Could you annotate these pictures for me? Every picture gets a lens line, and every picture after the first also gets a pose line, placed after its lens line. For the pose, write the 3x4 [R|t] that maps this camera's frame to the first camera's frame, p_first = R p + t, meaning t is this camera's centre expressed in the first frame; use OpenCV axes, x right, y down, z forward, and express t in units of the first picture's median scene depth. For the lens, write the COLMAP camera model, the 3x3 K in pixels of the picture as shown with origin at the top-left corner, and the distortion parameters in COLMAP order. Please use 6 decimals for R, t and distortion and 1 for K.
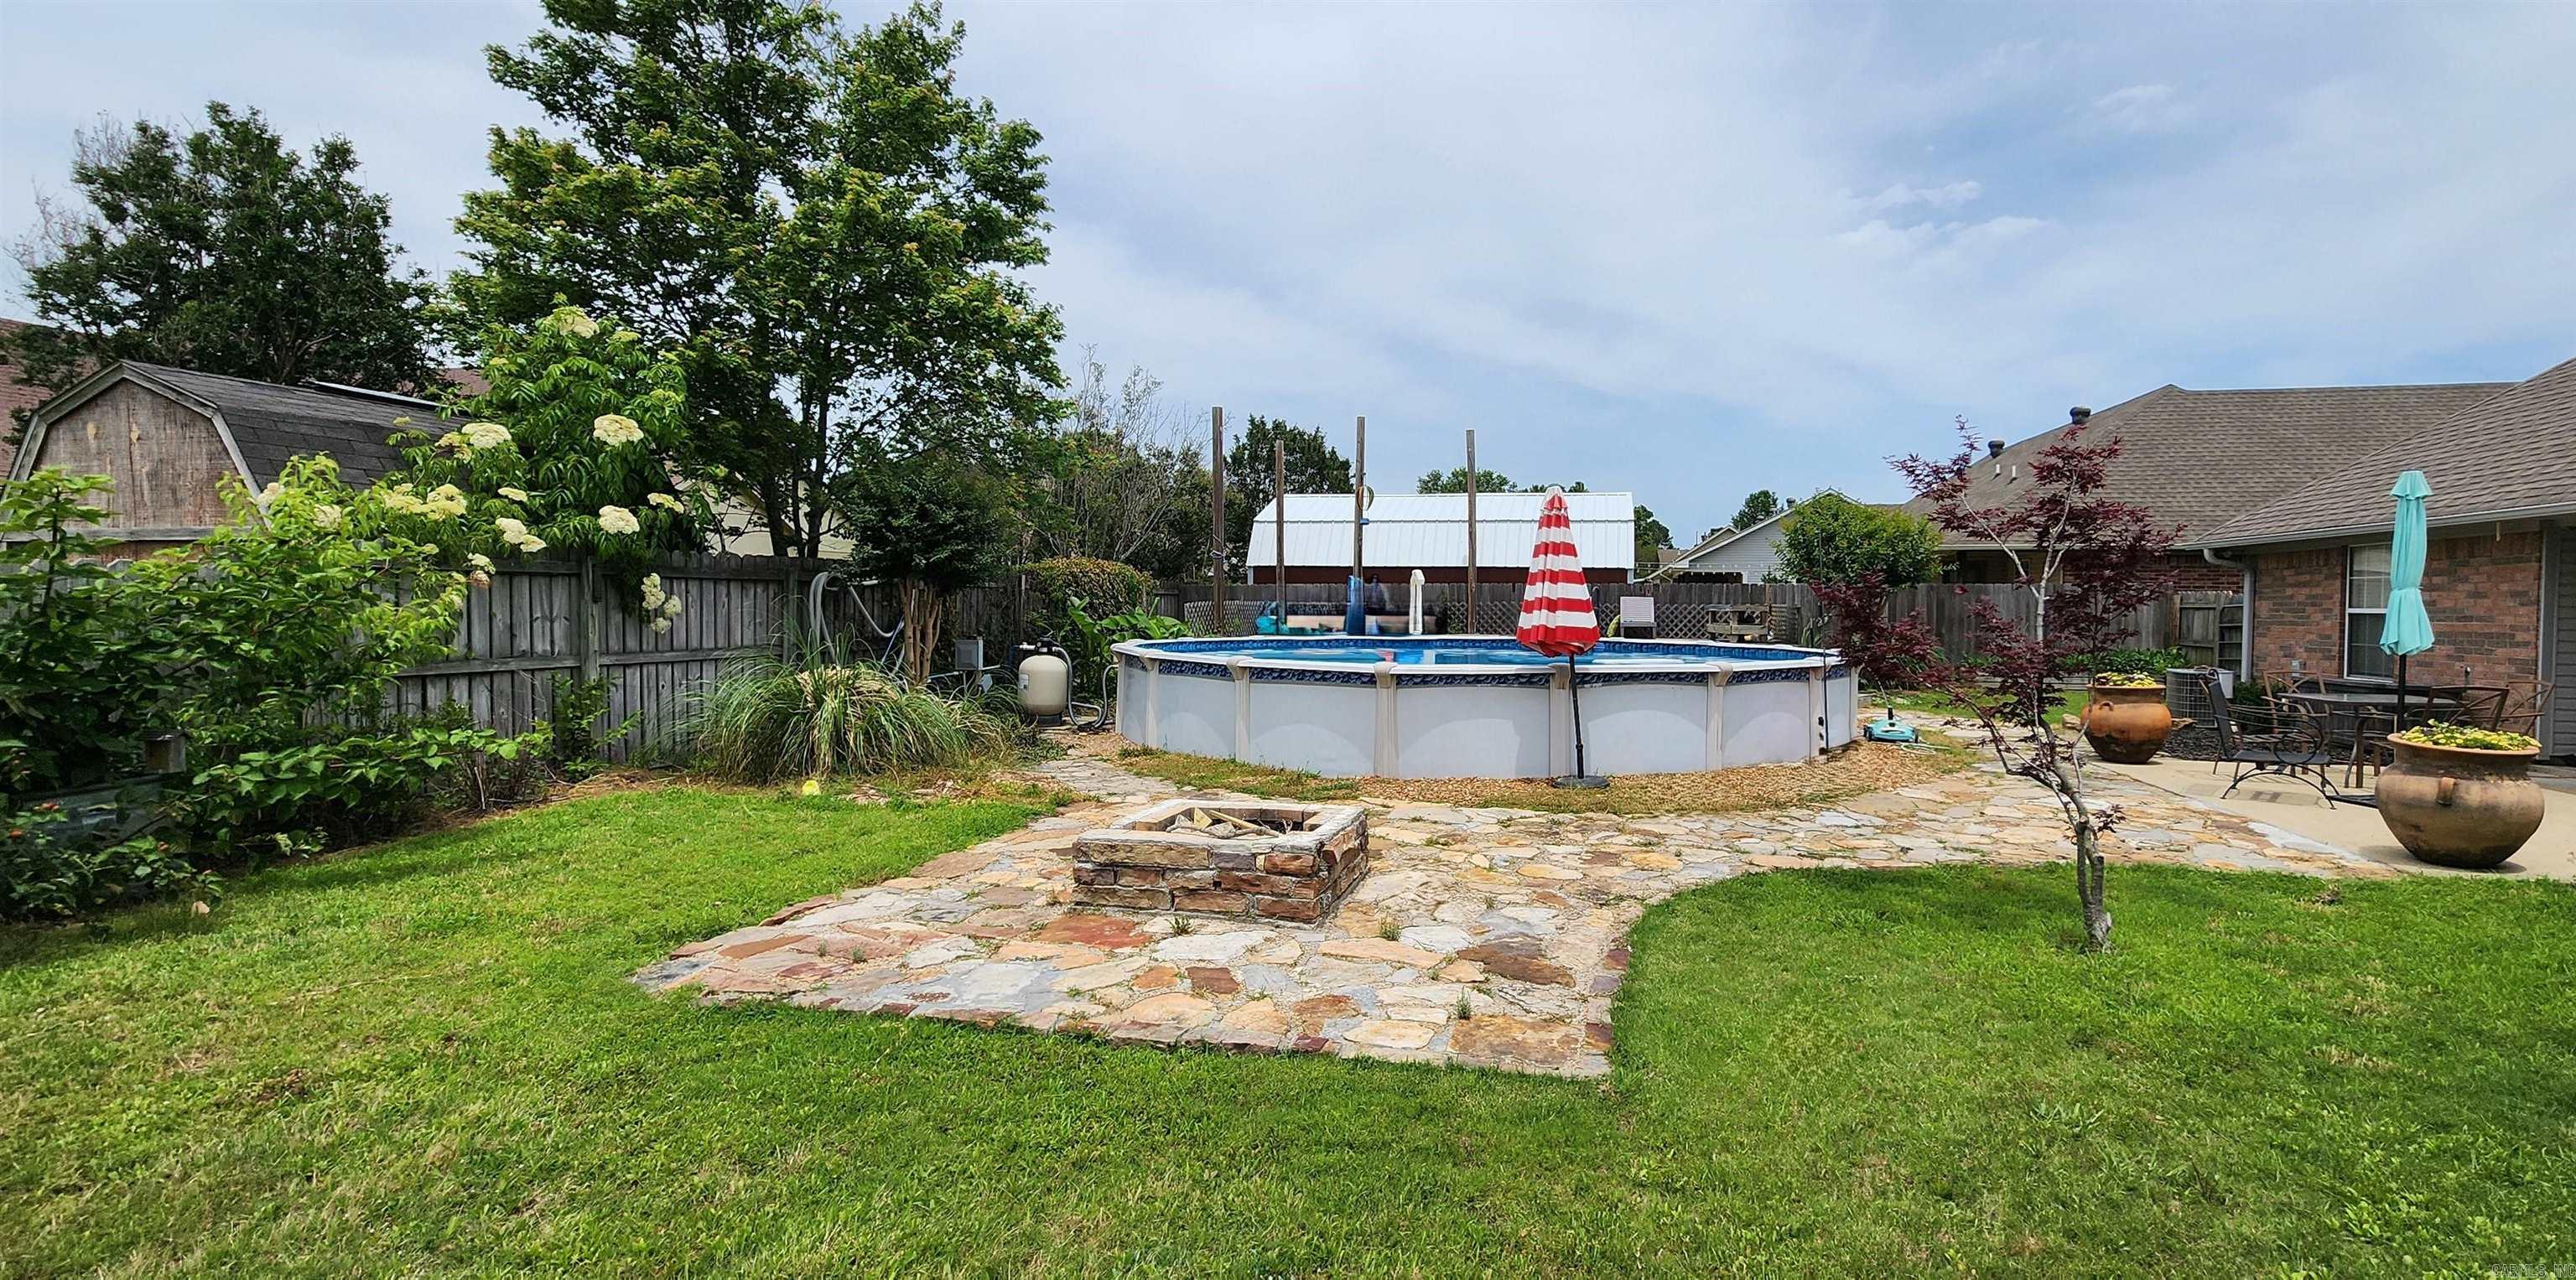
lens RADIAL K [[1131.0, 0, 1375.2], [0, 1131.0, 637.5], [0, 0, 1]] dist [0.003604, -0.000041]
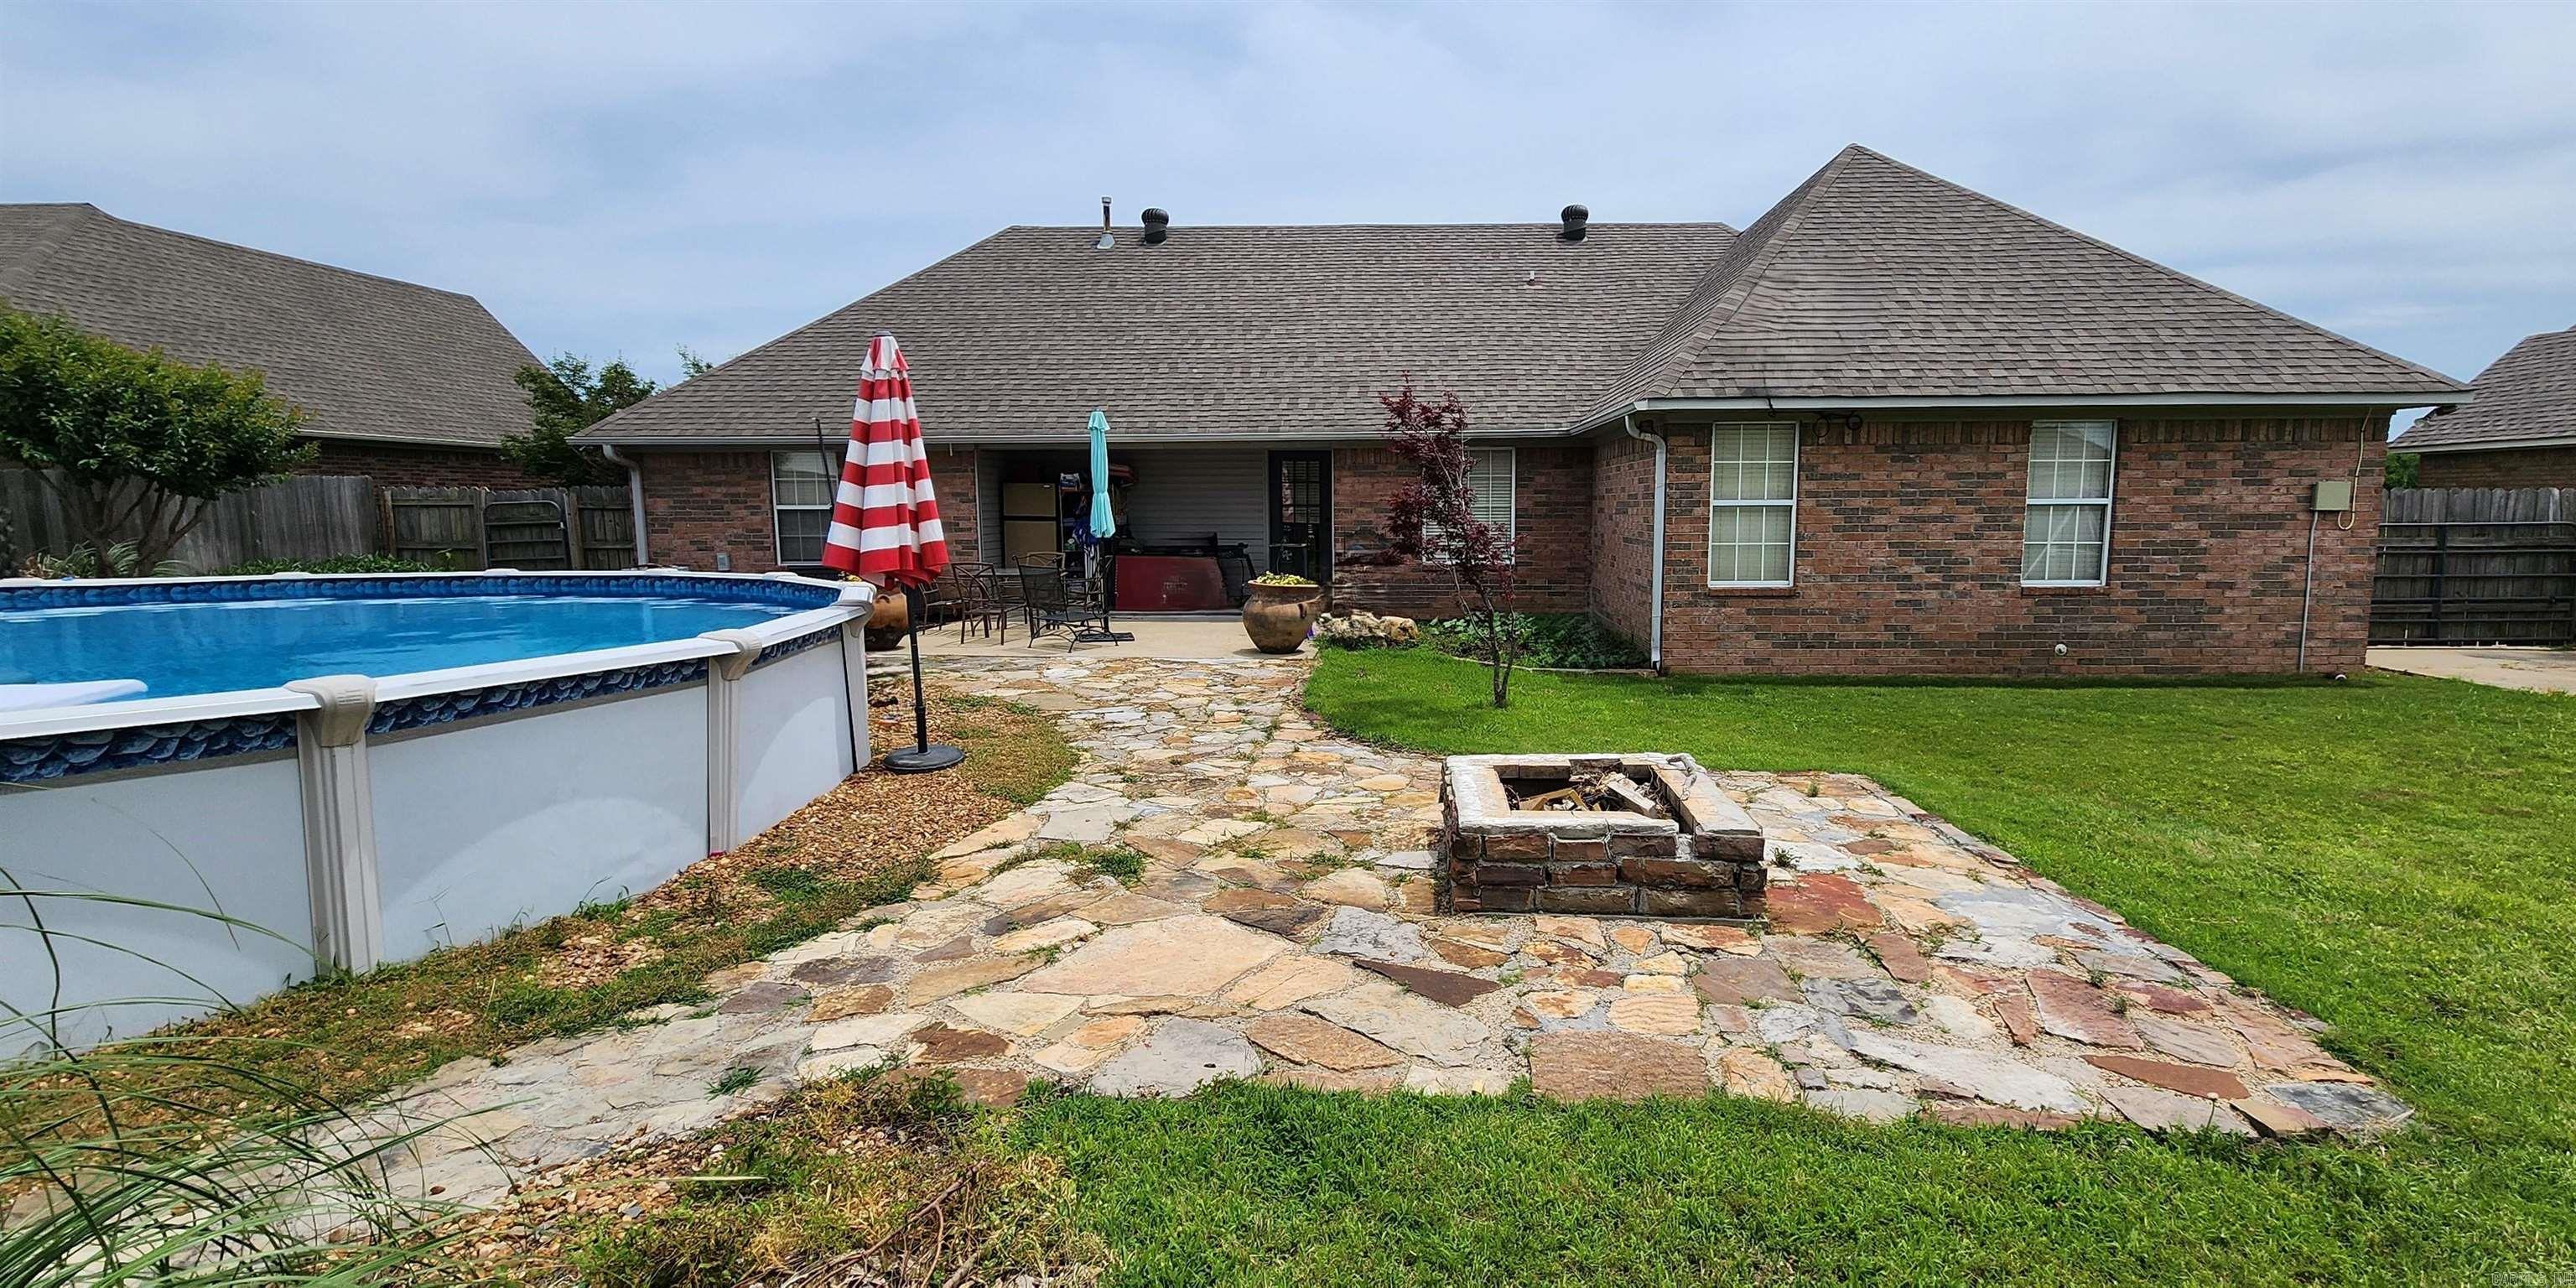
lens RADIAL K [[1126.2, 0, 1373.4], [0, 1126.2, 647.9], [0, 0, 1]] dist [0.002335, 0.000309]
pose [[-0.177375, -0.132071, 0.975241, -0.398634], [0.029416, 0.989800, 0.139392, -0.023436], [-0.983704, 0.053412, -0.171681, 0.588003]]
